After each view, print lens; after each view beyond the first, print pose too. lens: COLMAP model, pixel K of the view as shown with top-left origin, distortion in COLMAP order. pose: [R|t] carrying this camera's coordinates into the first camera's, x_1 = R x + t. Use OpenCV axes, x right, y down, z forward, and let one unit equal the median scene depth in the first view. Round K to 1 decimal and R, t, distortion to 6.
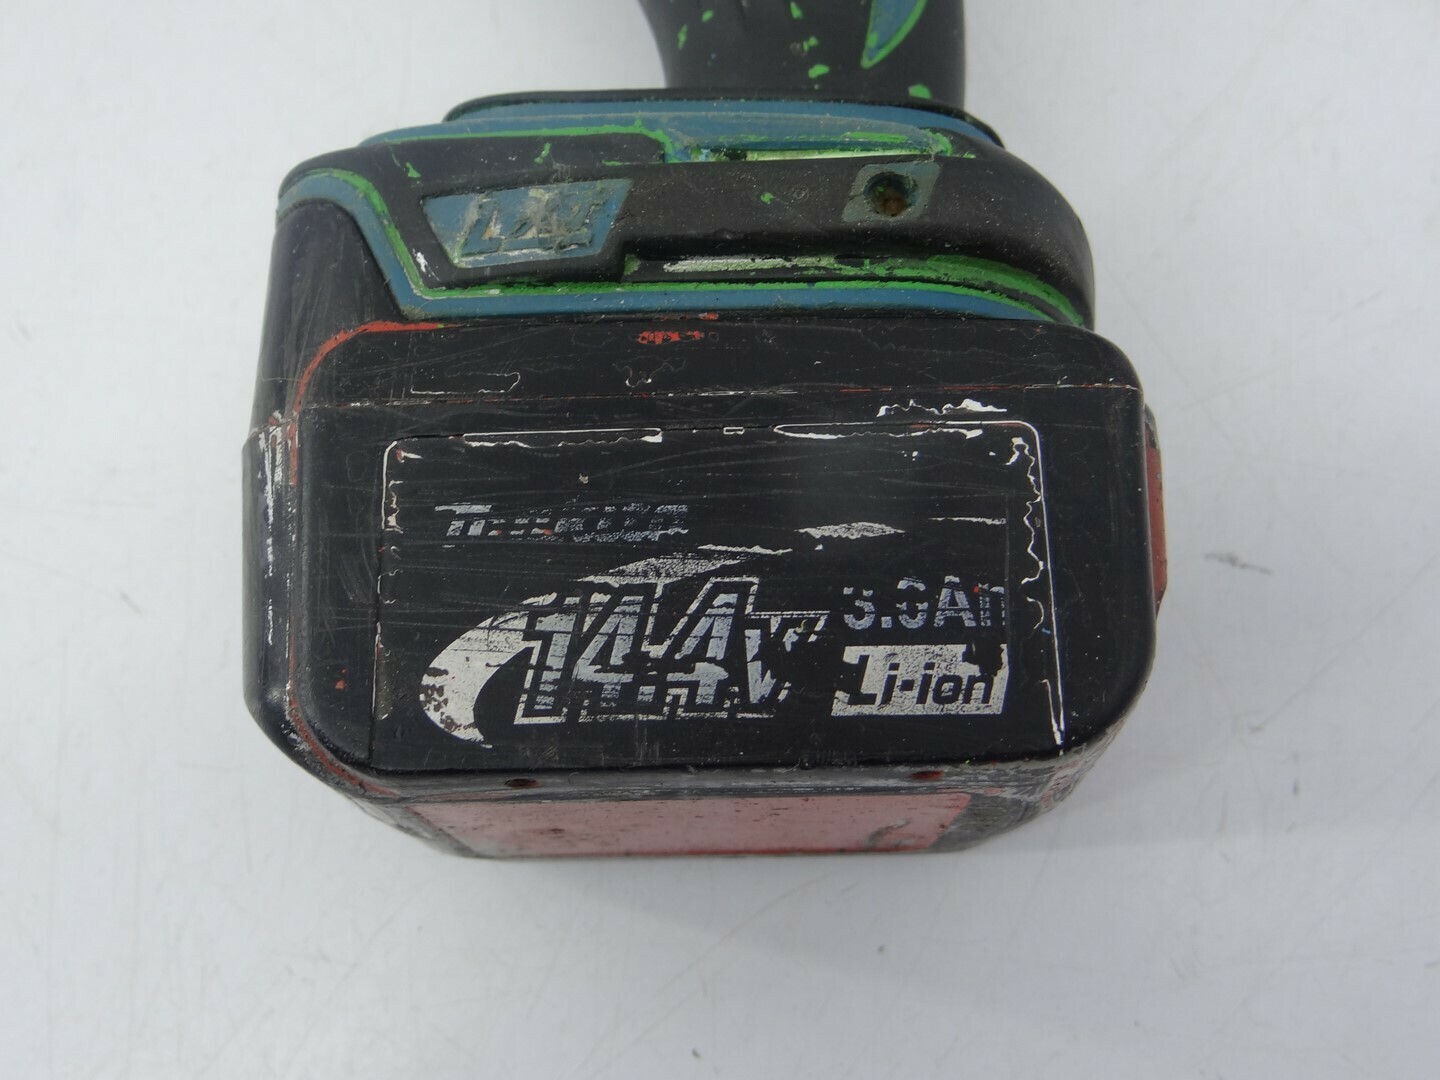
lens RADIAL K [[1531.8, 0, 719.6], [0, 1531.8, 541.7], [0, 0, 1]] dist [0.006944, 0.000000]
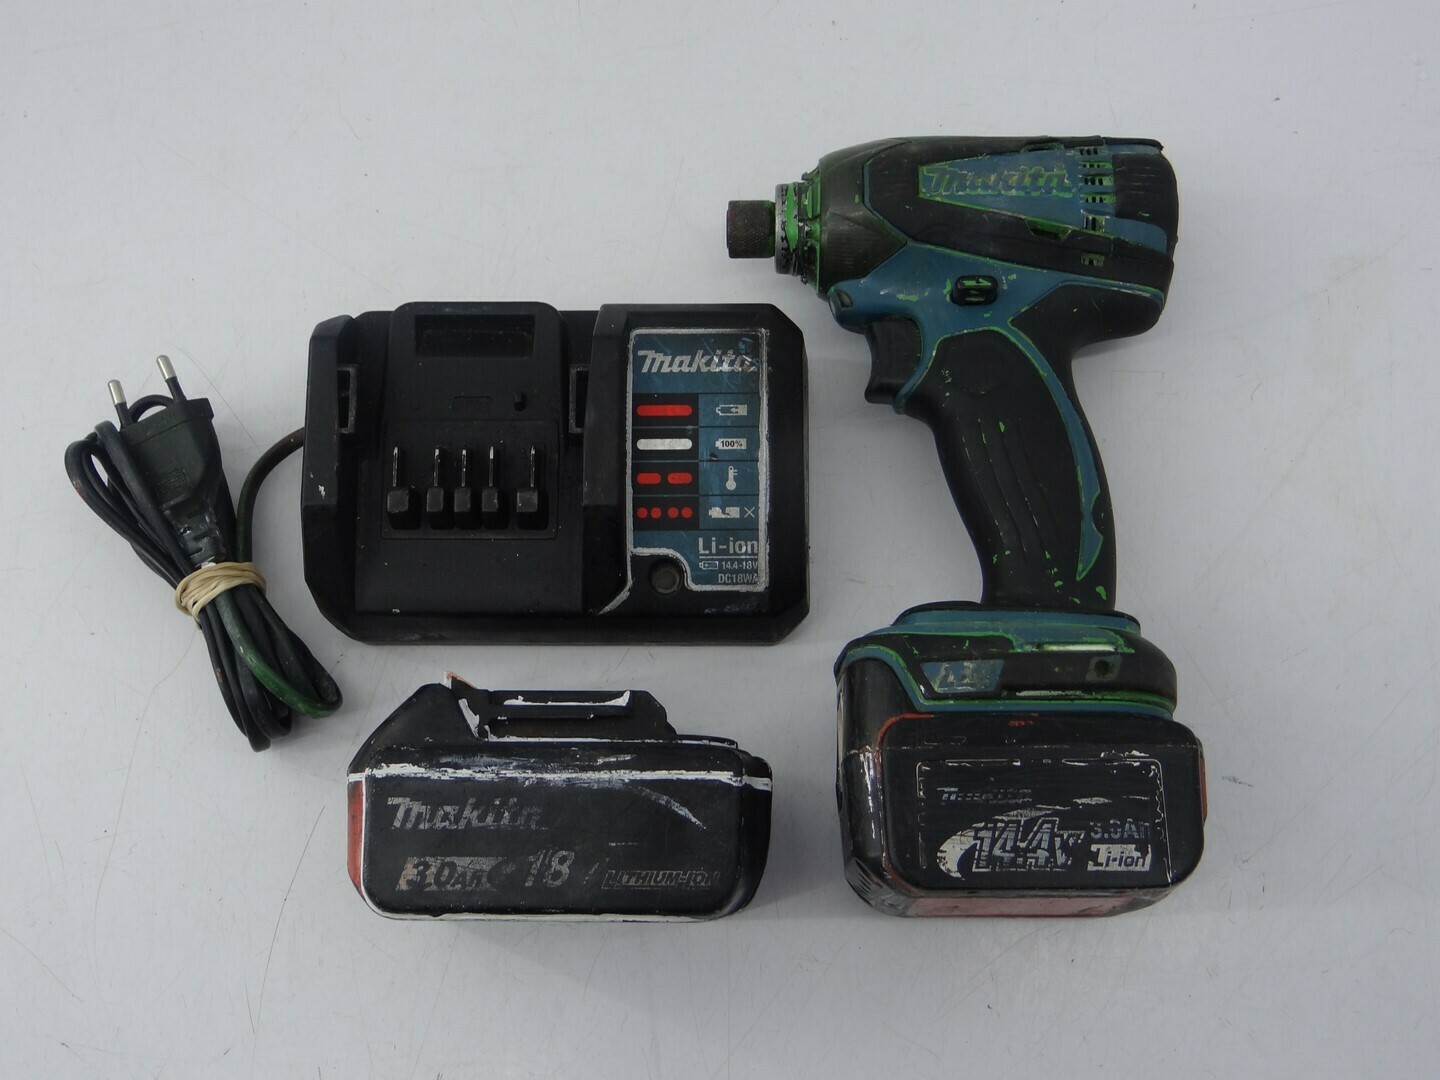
lens RADIAL K [[1531.8, 0, 720.5], [0, 1531.8, 538.0], [0, 0, 1]] dist [0.006944, 0.000000]
pose [[0.999872, 0.013662, -0.008333, -0.548058], [-0.013876, 0.999561, -0.026194, -0.386100], [0.007972, 0.026307, 0.999622, -1.709173]]
